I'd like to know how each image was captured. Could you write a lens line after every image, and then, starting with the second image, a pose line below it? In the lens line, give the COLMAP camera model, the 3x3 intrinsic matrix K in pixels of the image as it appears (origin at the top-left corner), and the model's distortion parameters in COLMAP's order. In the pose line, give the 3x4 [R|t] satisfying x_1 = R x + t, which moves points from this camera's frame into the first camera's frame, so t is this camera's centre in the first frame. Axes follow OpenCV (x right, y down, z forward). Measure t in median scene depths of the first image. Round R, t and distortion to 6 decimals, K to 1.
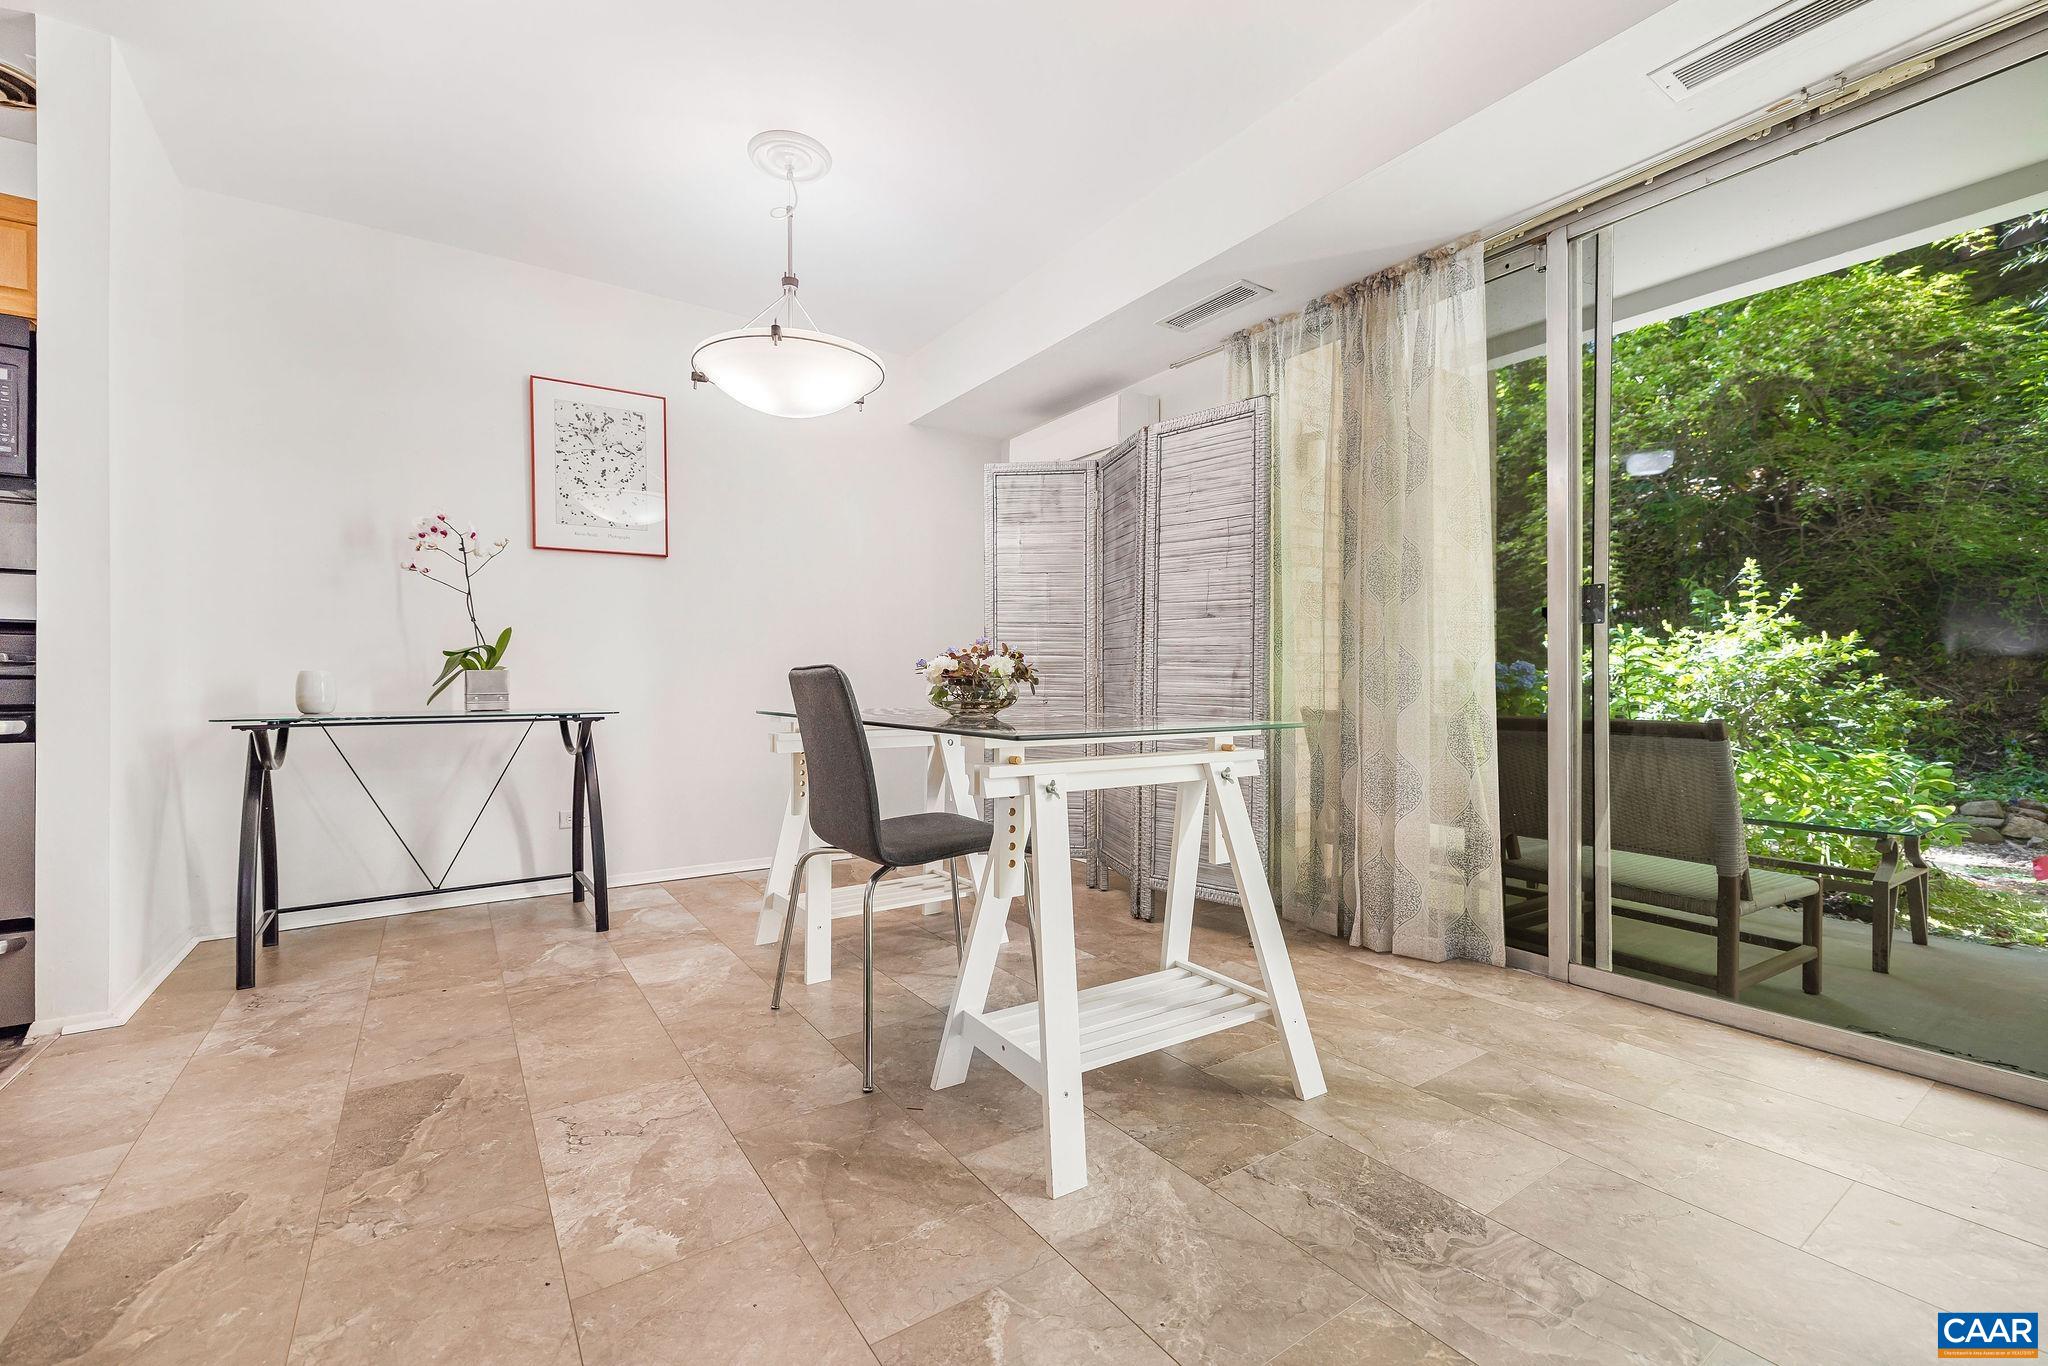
lens RADIAL K [[857.5, 0, 1023.0], [0, 857.5, 677.4], [0, 0, 1]] dist [0.006865, -0.000336]
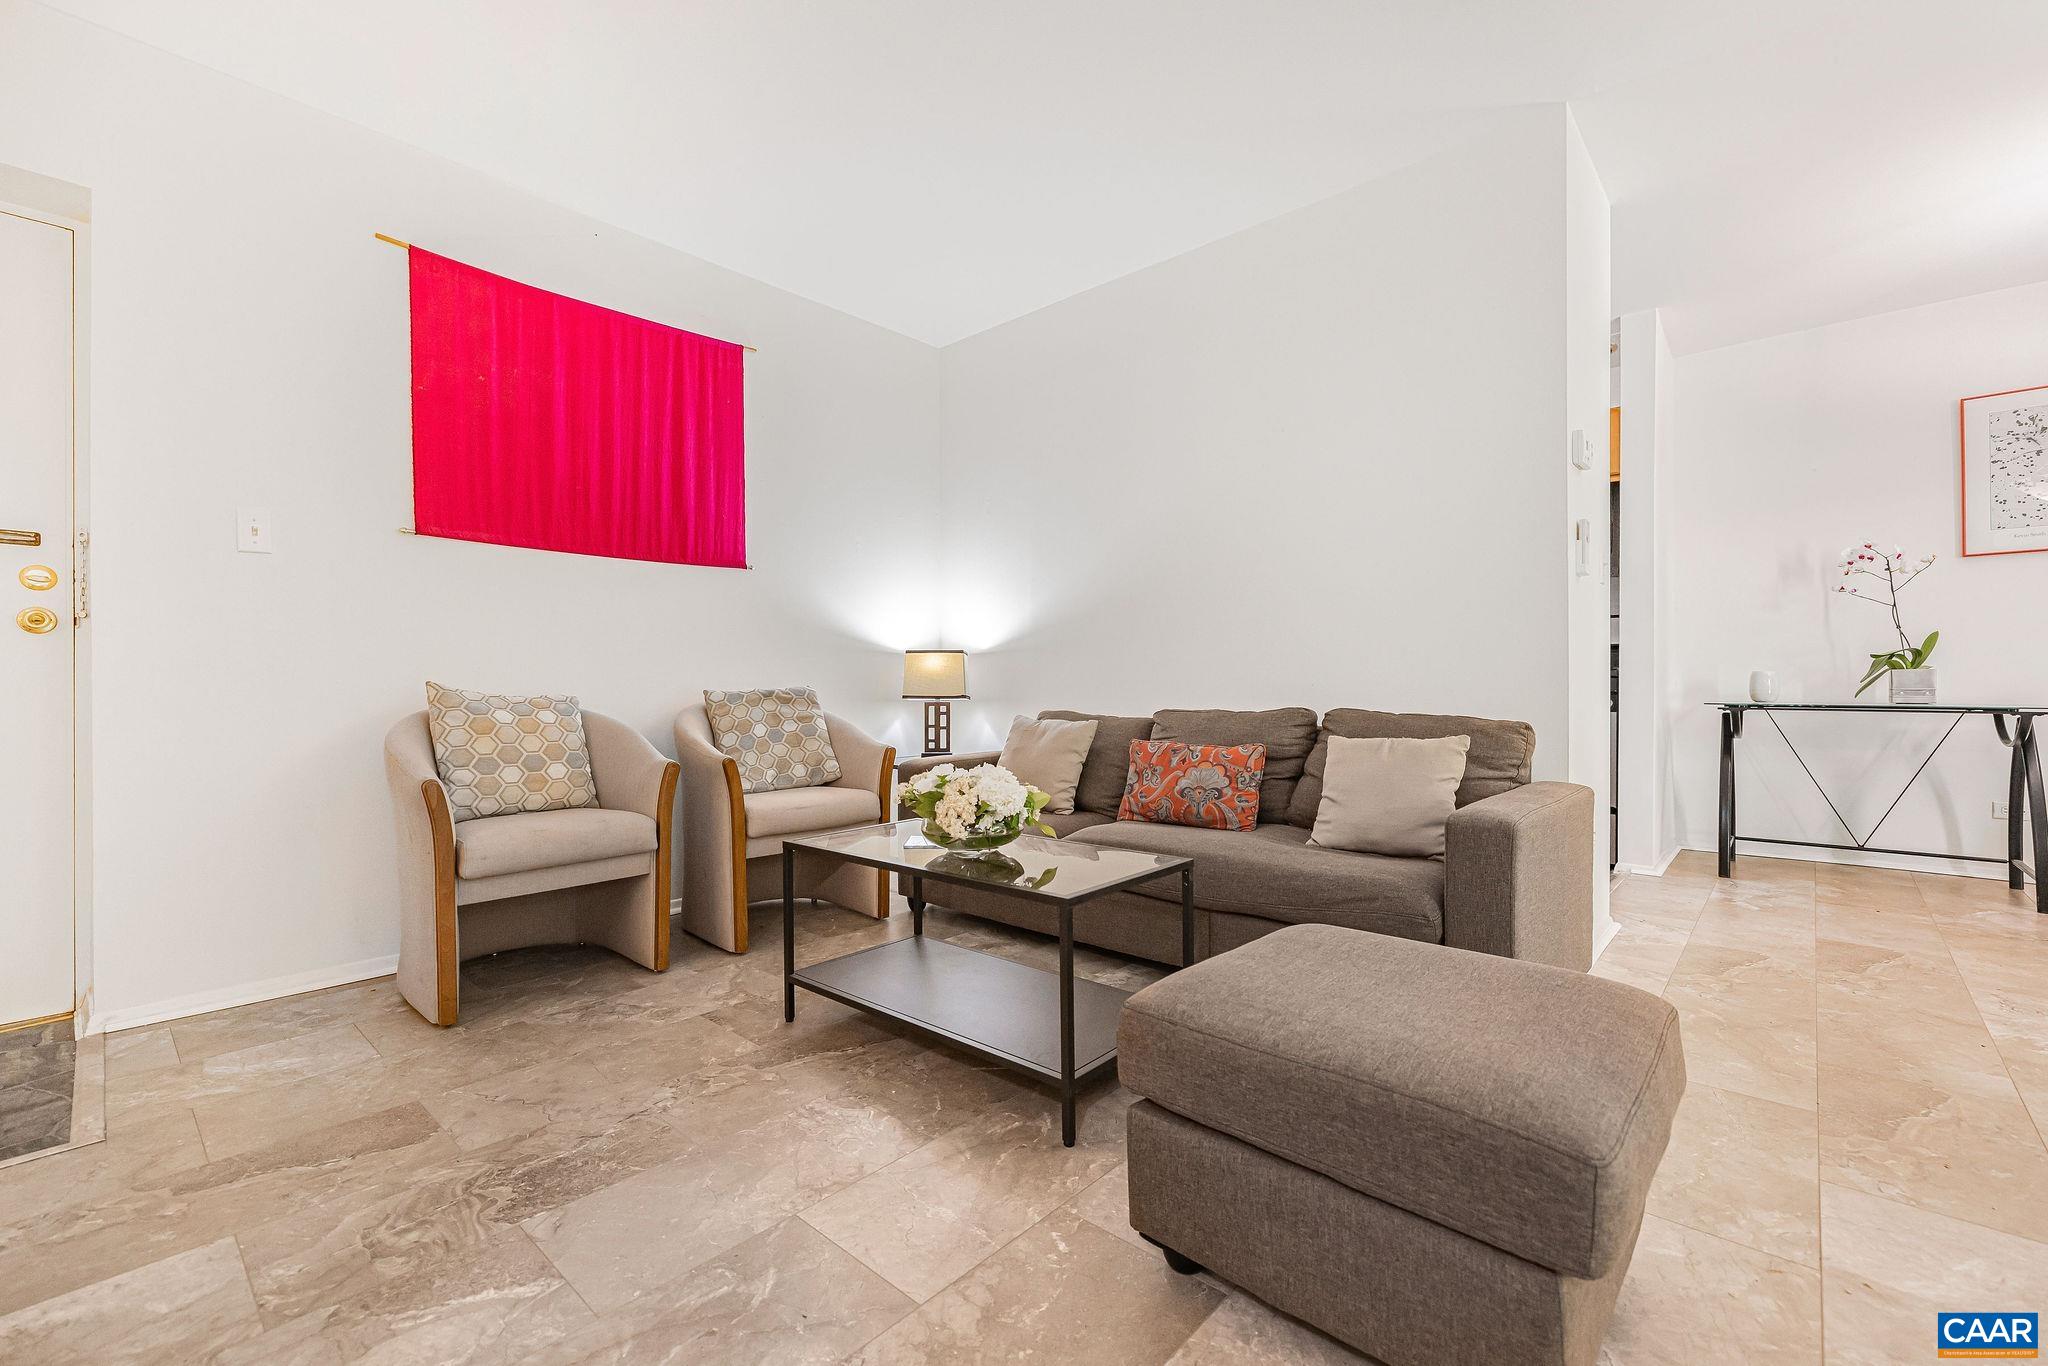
lens RADIAL K [[857.9, 0, 1016.2], [0, 857.9, 688.9], [0, 0, 1]] dist [-0.001962, -0.000285]
pose [[0.222086, 0.010057, -0.974975, 0.255868], [0.006601, 0.999908, 0.011818, -0.003507], [0.975005, -0.009061, 0.221999, -0.473976]]
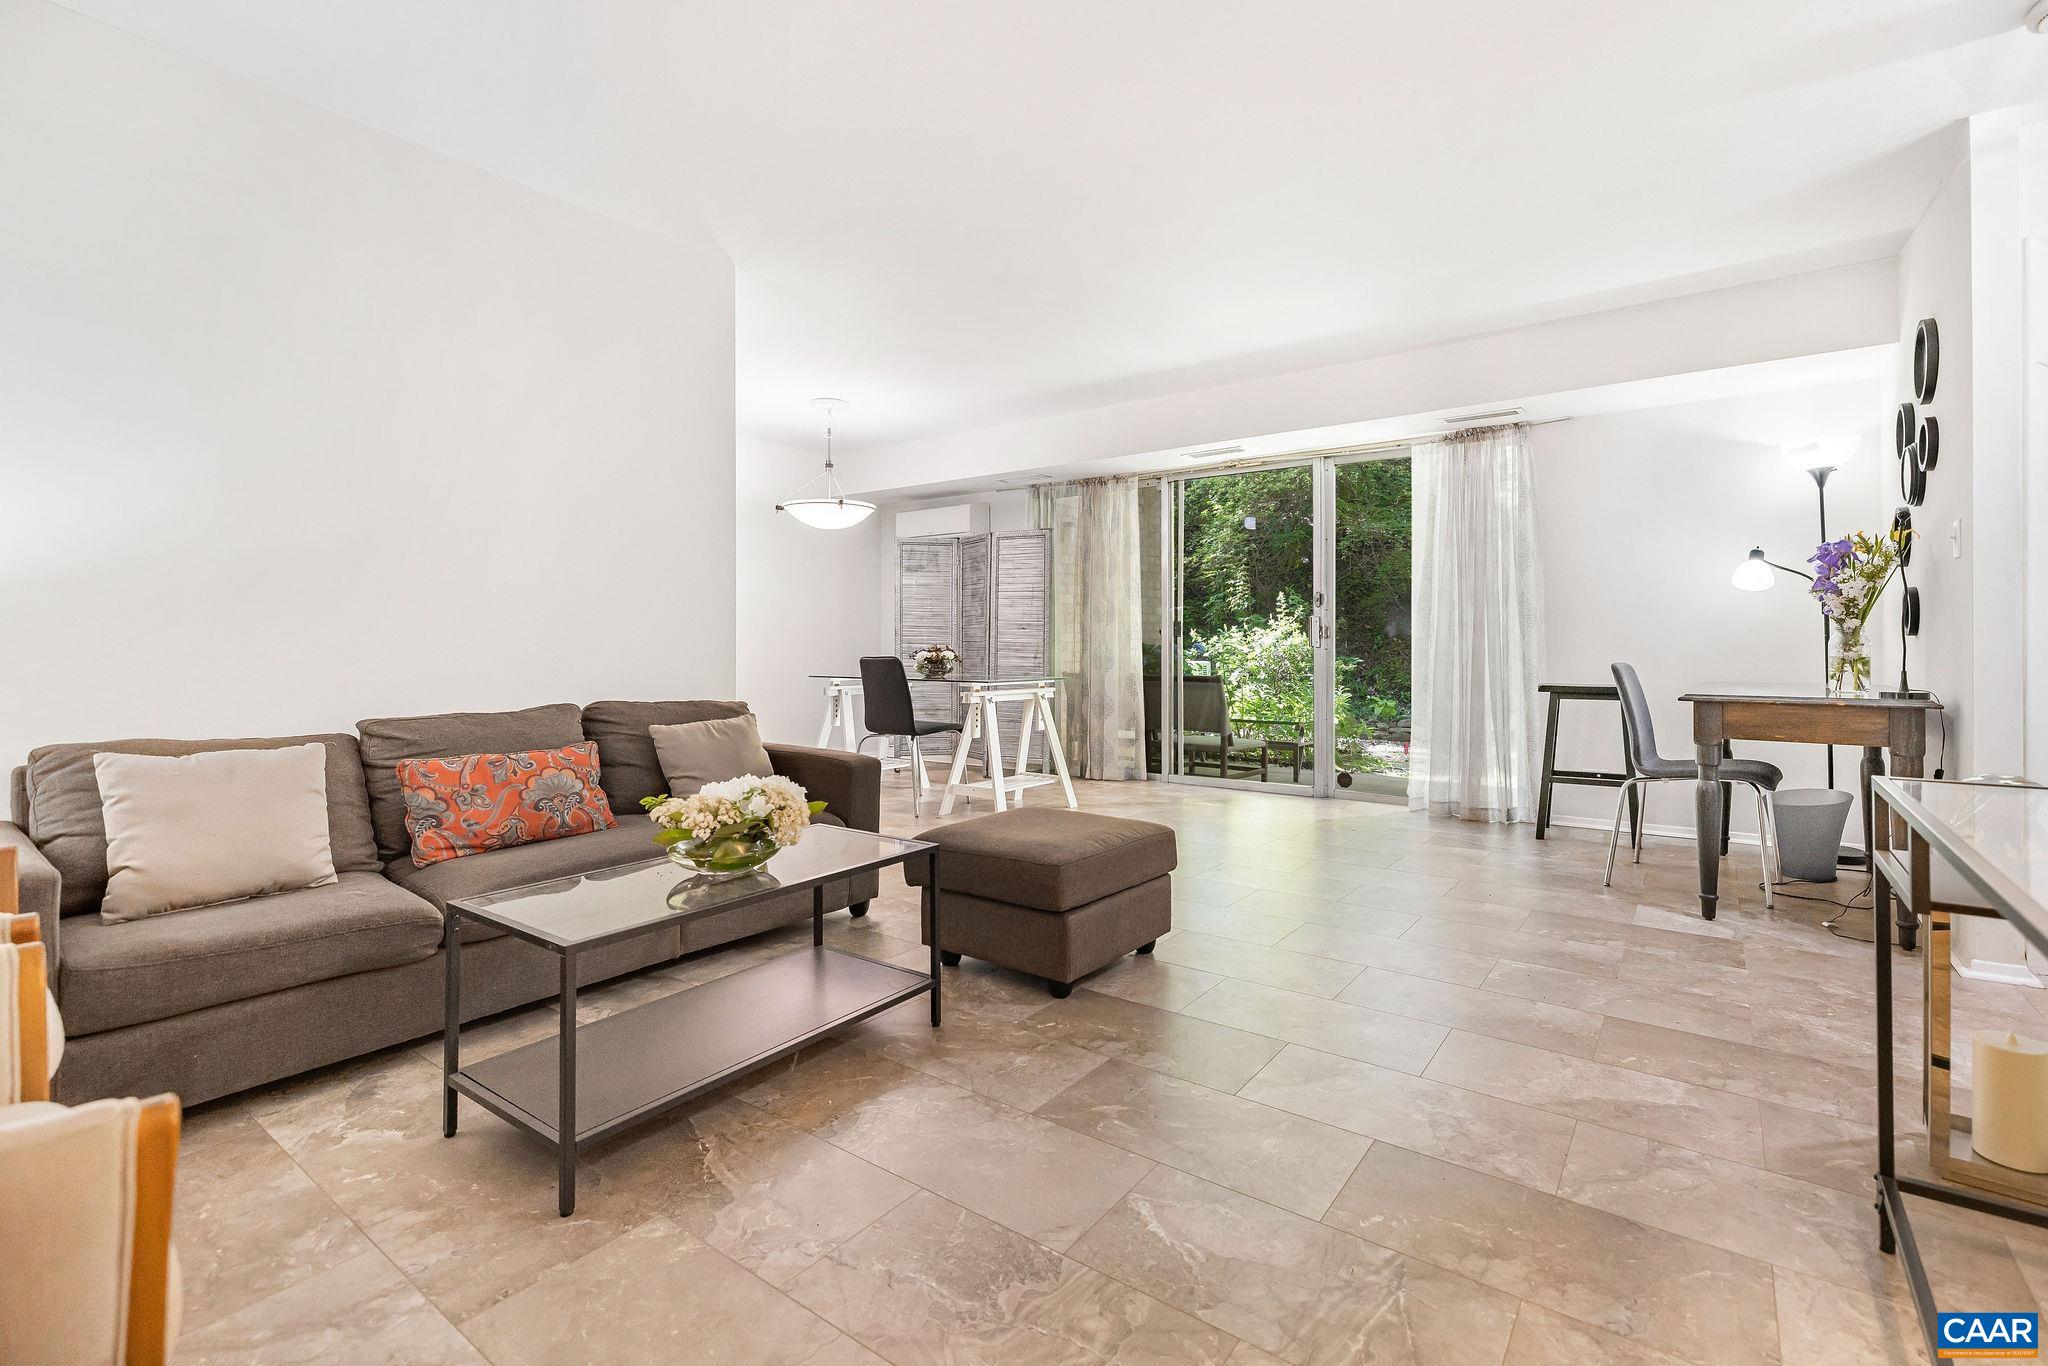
lens RADIAL K [[921.2, 0, 1080.2], [0, 921.2, 639.2], [0, 0, 1]] dist [0.000131, -0.000100]
pose [[0.937413, 0.002988, 0.348206, -0.413792], [-0.002337, 0.999995, -0.002288, -0.038785], [-0.348211, 0.001331, 0.937415, -1.100101]]
